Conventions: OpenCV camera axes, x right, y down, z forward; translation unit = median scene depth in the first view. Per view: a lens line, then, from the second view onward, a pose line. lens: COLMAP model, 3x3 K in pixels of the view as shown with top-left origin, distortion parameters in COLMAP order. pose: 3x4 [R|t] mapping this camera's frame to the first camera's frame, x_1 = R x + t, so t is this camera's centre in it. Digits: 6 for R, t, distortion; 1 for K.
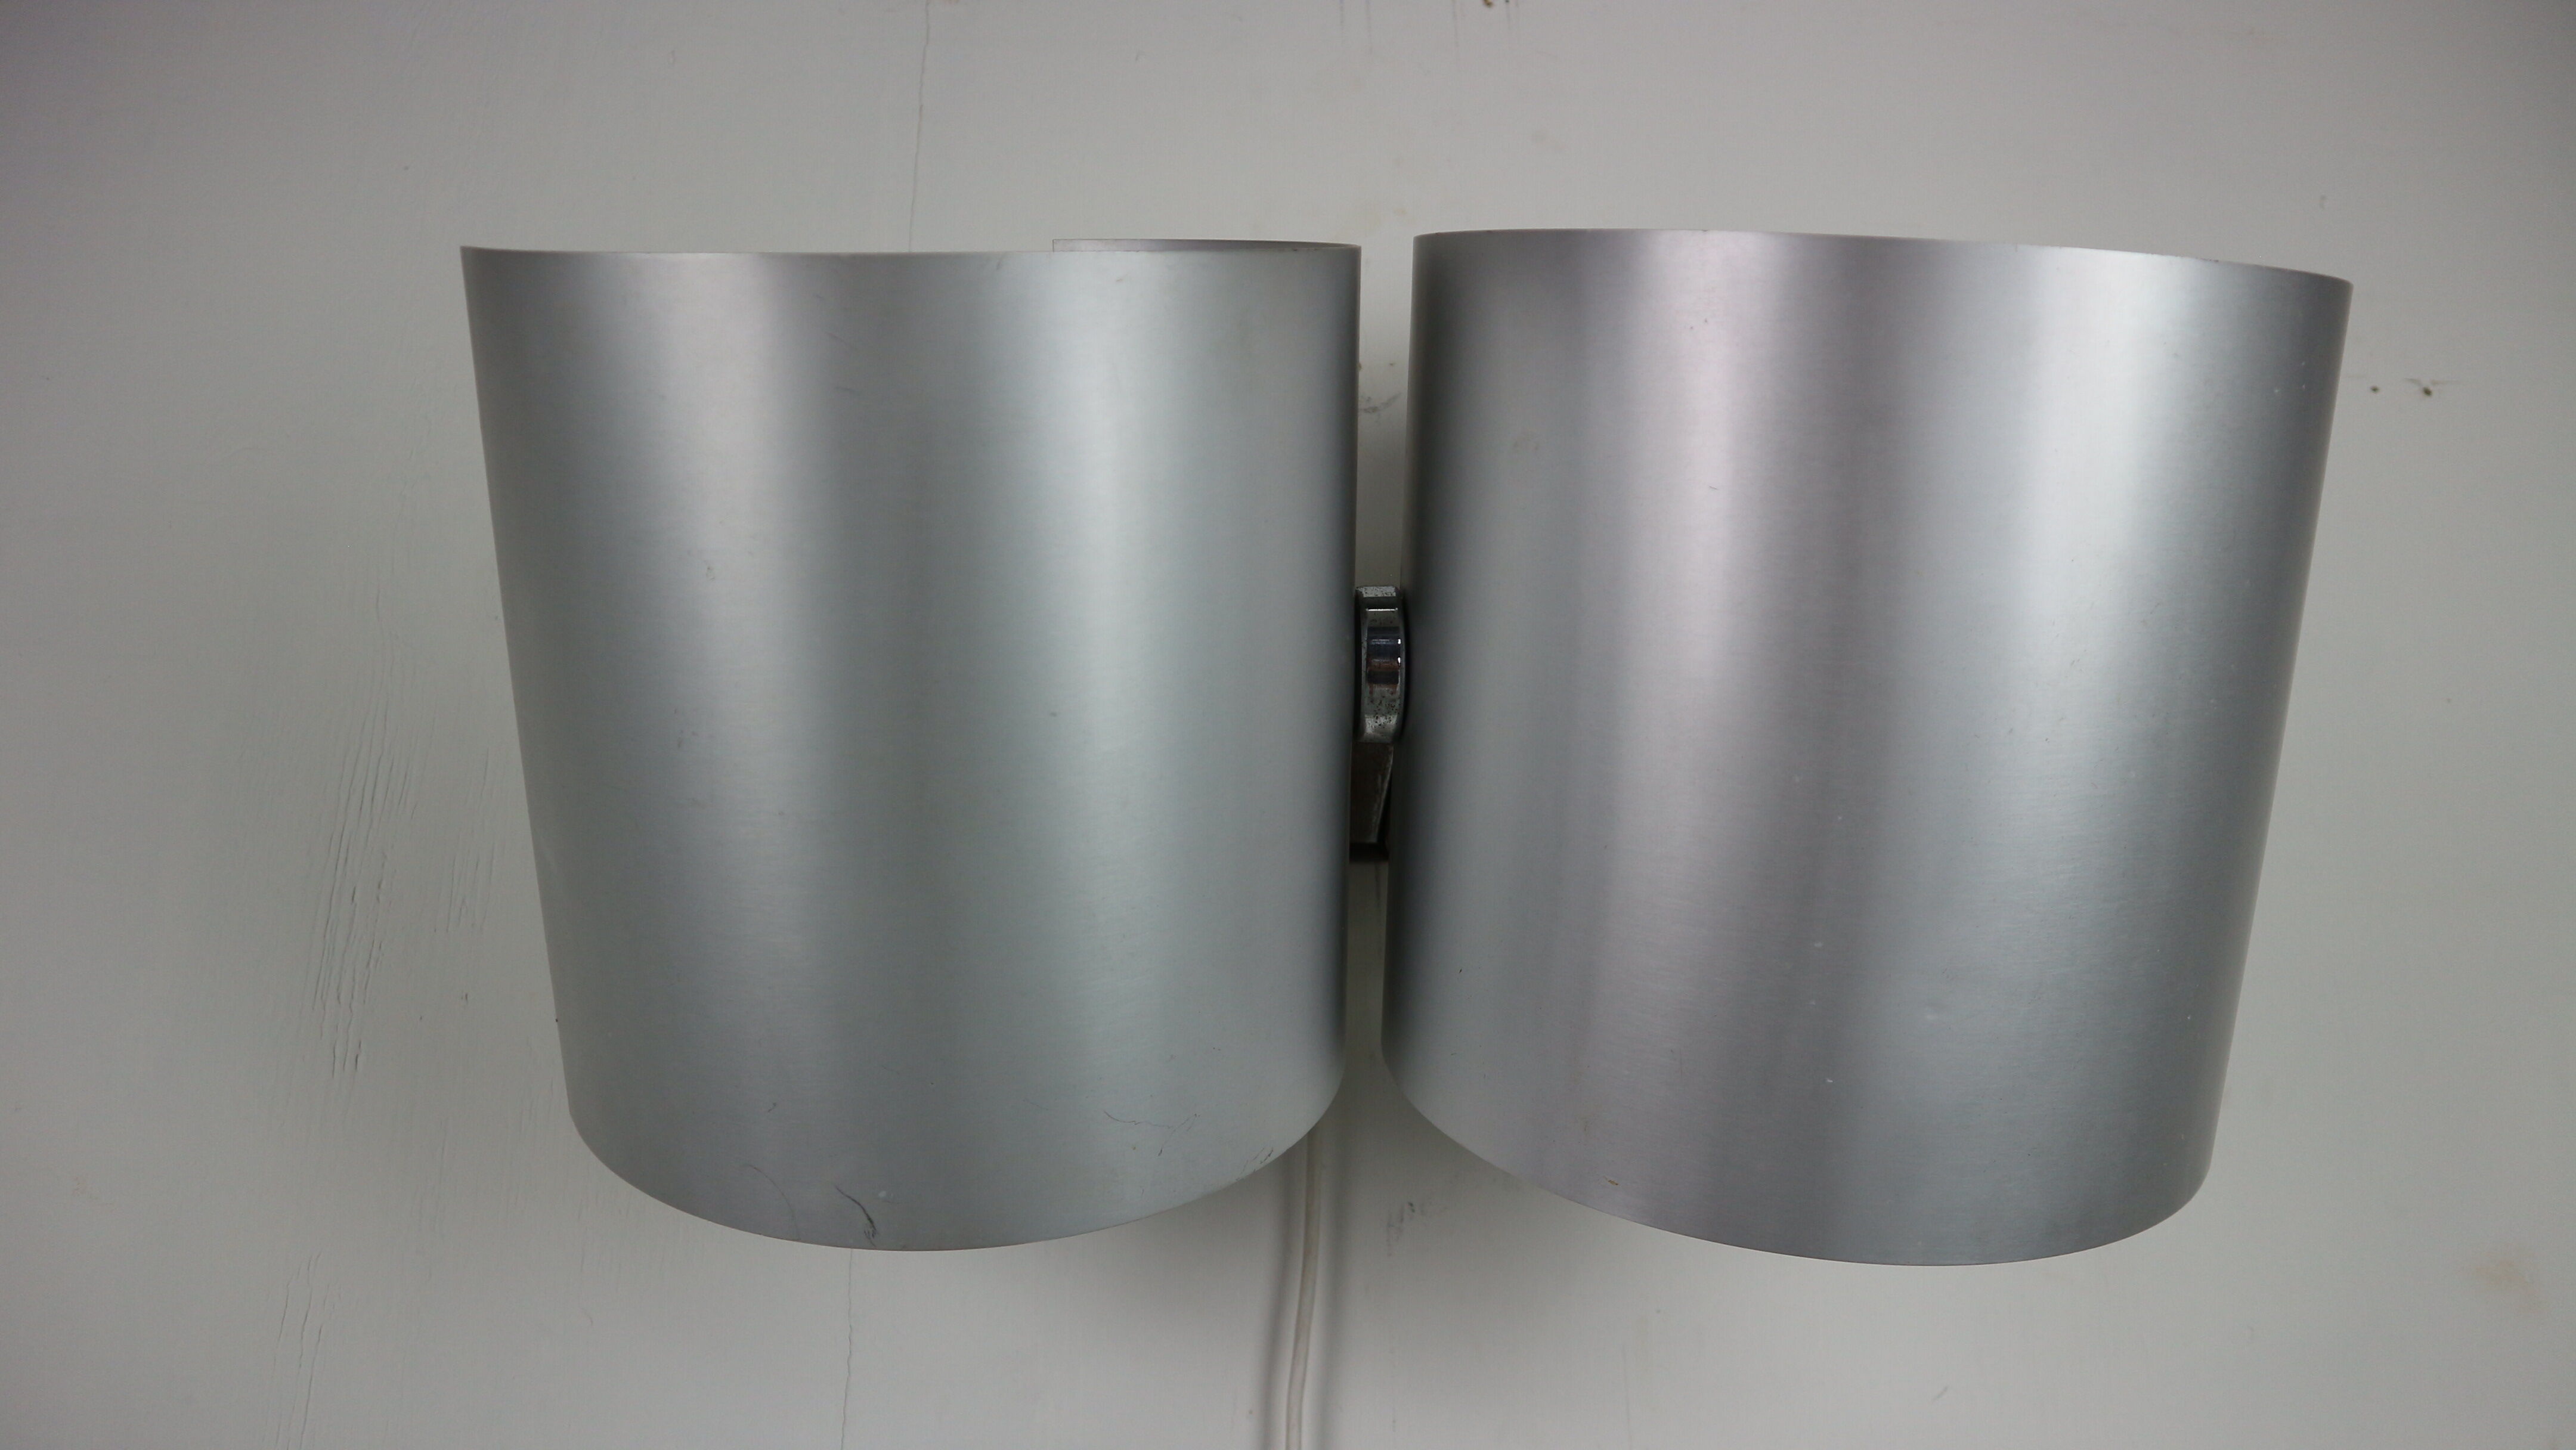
lens RADIAL K [[1744.1, 0, 1285.2], [0, 1744.1, 732.1], [0, 0, 1]] dist [-0.069294, 0.034391]
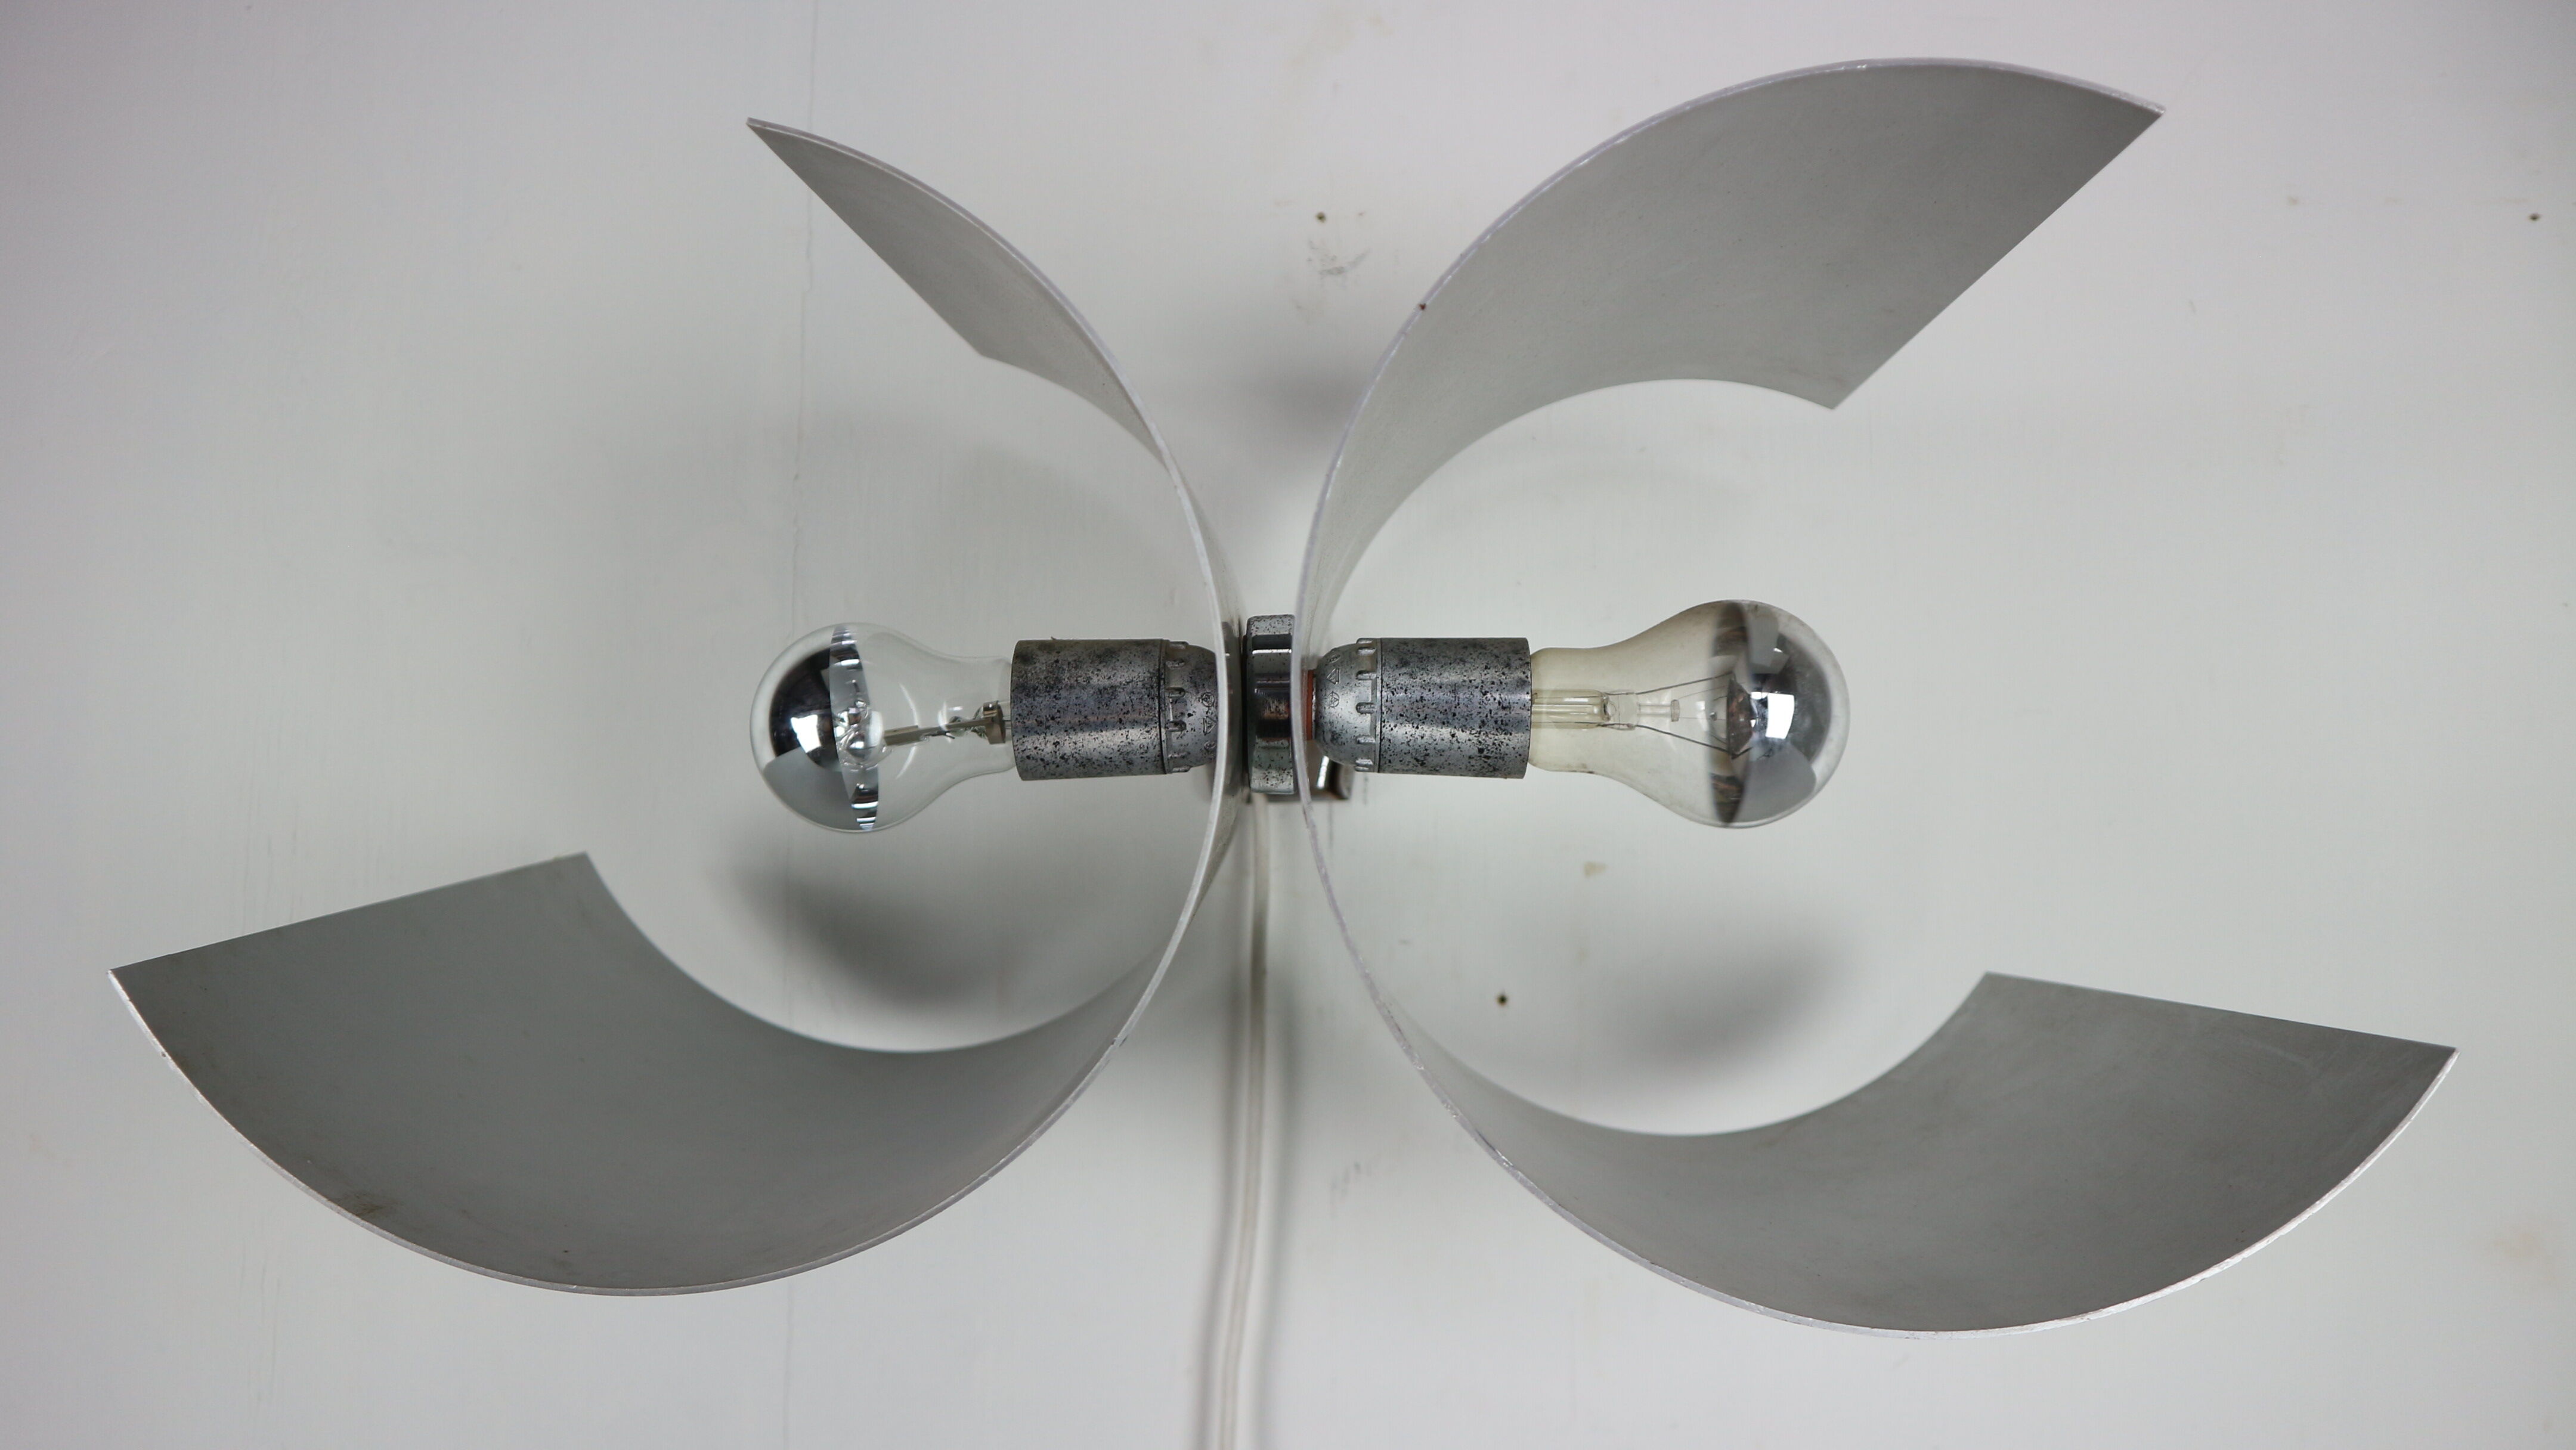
lens RADIAL K [[1744.1, 0, 1278.1], [0, 1744.1, 738.2], [0, 0, 1]] dist [-0.069294, 0.034391]
pose [[0.997873, 0.002699, -0.065139, 0.097095], [0.011689, 0.975546, 0.219484, -0.184504], [0.064139, -0.219779, 0.973439, 0.115408]]
